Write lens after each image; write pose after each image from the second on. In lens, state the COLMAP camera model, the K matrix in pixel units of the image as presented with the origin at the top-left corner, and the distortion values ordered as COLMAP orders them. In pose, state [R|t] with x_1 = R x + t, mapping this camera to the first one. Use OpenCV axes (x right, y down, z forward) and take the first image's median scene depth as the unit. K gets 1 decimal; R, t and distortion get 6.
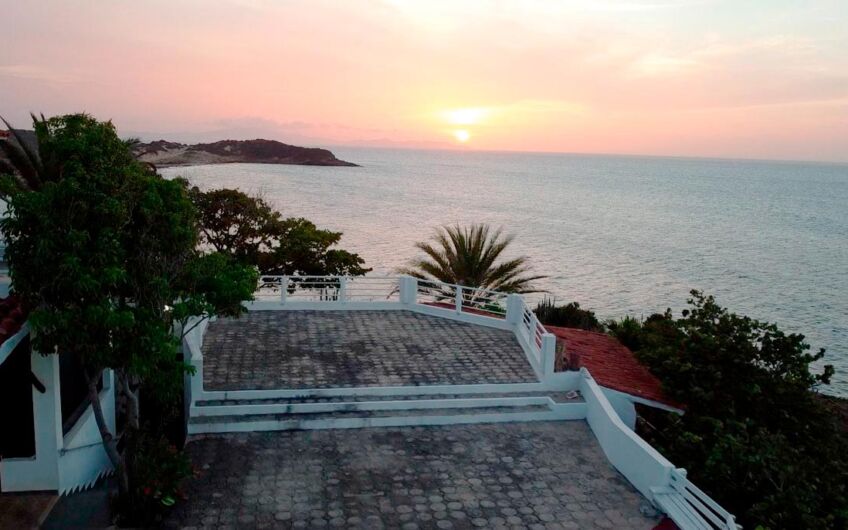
lens RADIAL K [[743.3, 0, 424.0], [0, 743.3, 265.0], [0, 0, 1]] dist [0.012215, 0.007301]
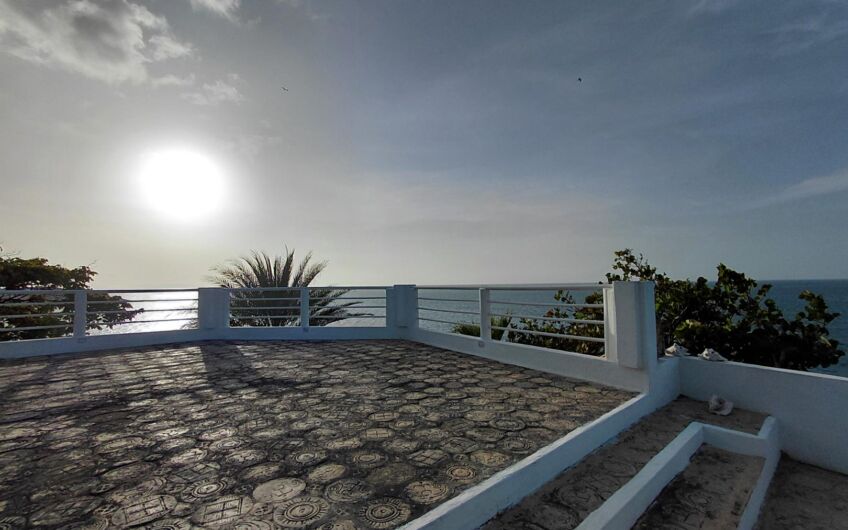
lens RADIAL K [[388.7, 0, 420.2], [0, 388.7, 279.7], [0, 0, 1]] dist [0.000370, 0.000405]
pose [[0.848496, -0.039486, 0.527727, -0.065530], [0.127204, 0.983194, -0.130956, 0.108495], [-0.513687, 0.178245, 0.839258, 0.877982]]
